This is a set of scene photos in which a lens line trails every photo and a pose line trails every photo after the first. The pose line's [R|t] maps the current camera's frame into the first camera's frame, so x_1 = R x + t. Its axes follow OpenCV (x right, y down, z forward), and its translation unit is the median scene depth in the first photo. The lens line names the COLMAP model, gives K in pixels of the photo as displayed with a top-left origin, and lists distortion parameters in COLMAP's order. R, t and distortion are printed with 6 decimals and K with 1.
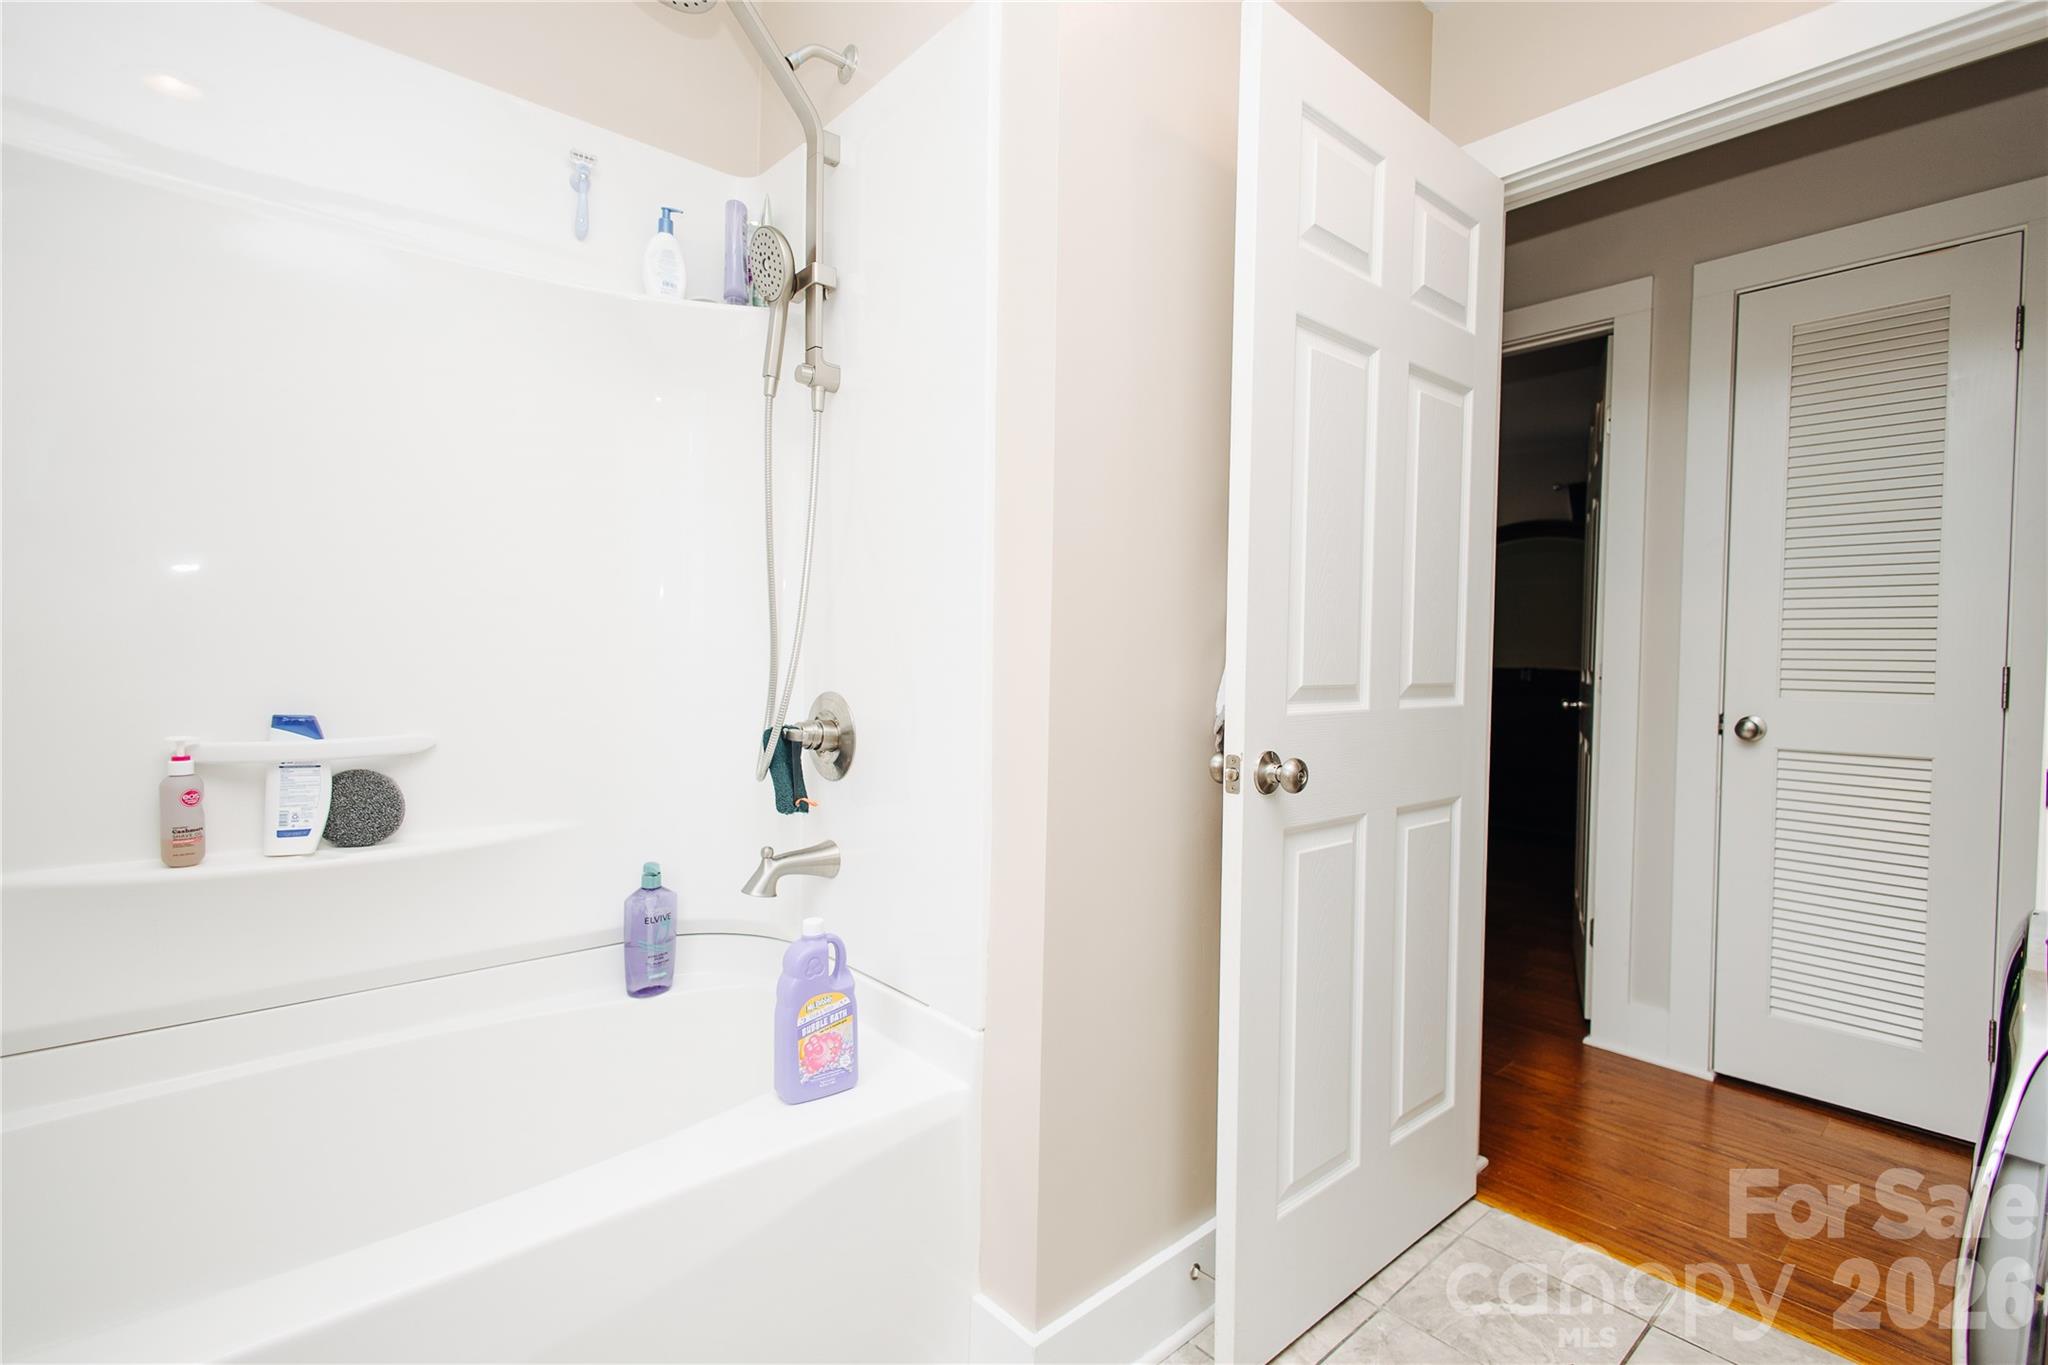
lens RADIAL K [[954.7, 0, 1025.5], [0, 954.7, 686.1], [0, 0, 1]] dist [0.015388, -0.004619]
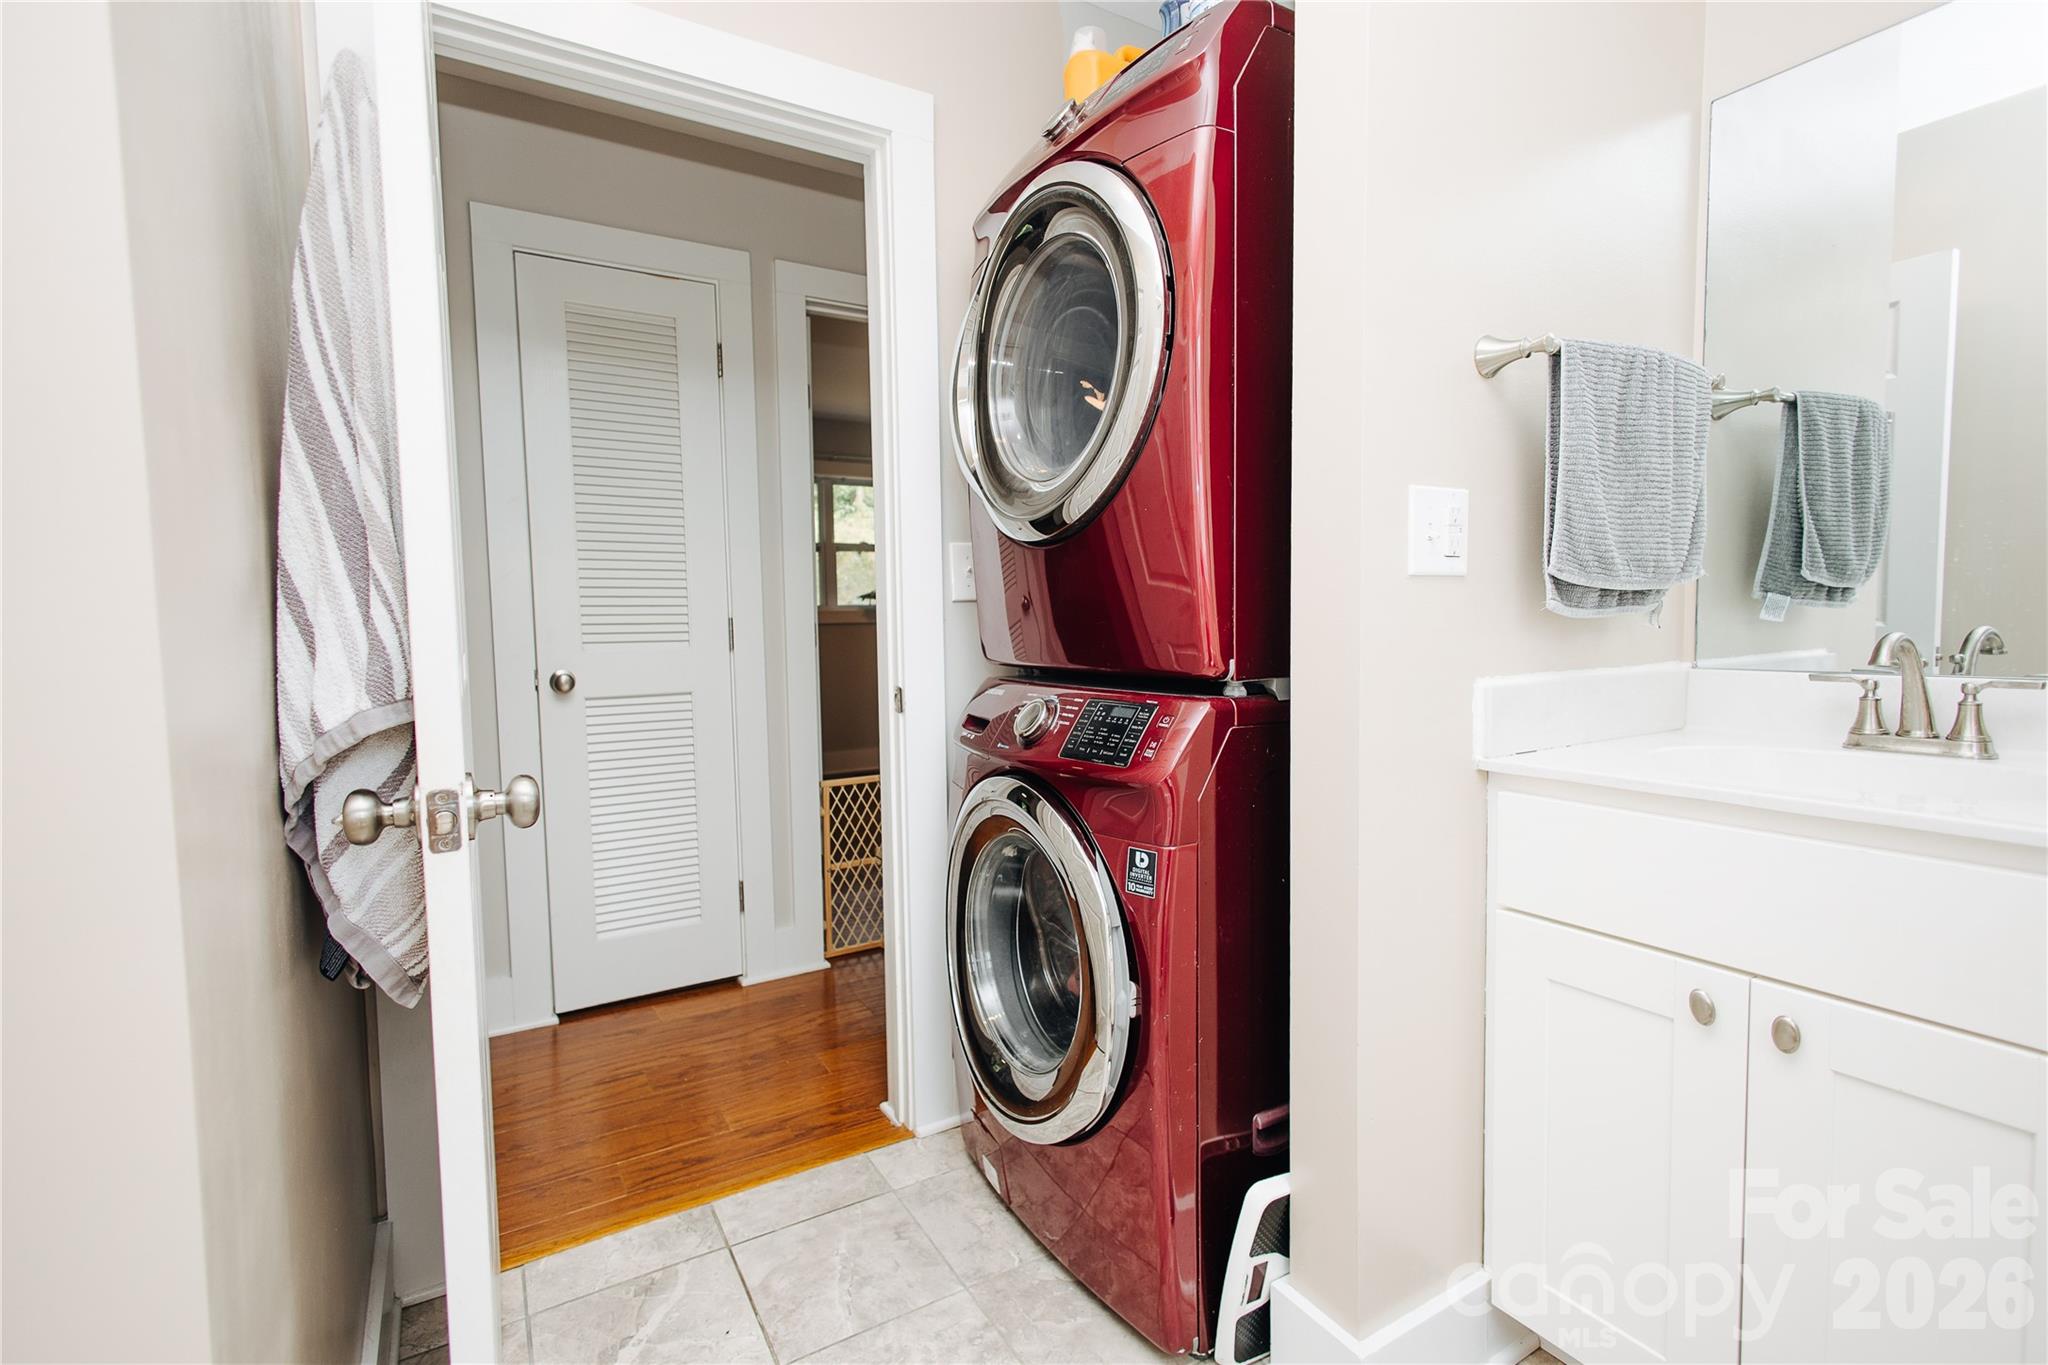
lens RADIAL K [[954.7, 0, 1022.5], [0, 954.7, 675.1], [0, 0, 1]] dist [0.015388, -0.004619]
pose [[0.156236, -0.078936, 0.984561, -0.254137], [0.038088, 0.996542, 0.073852, -0.026686], [-0.986985, 0.025962, 0.158702, 0.432300]]
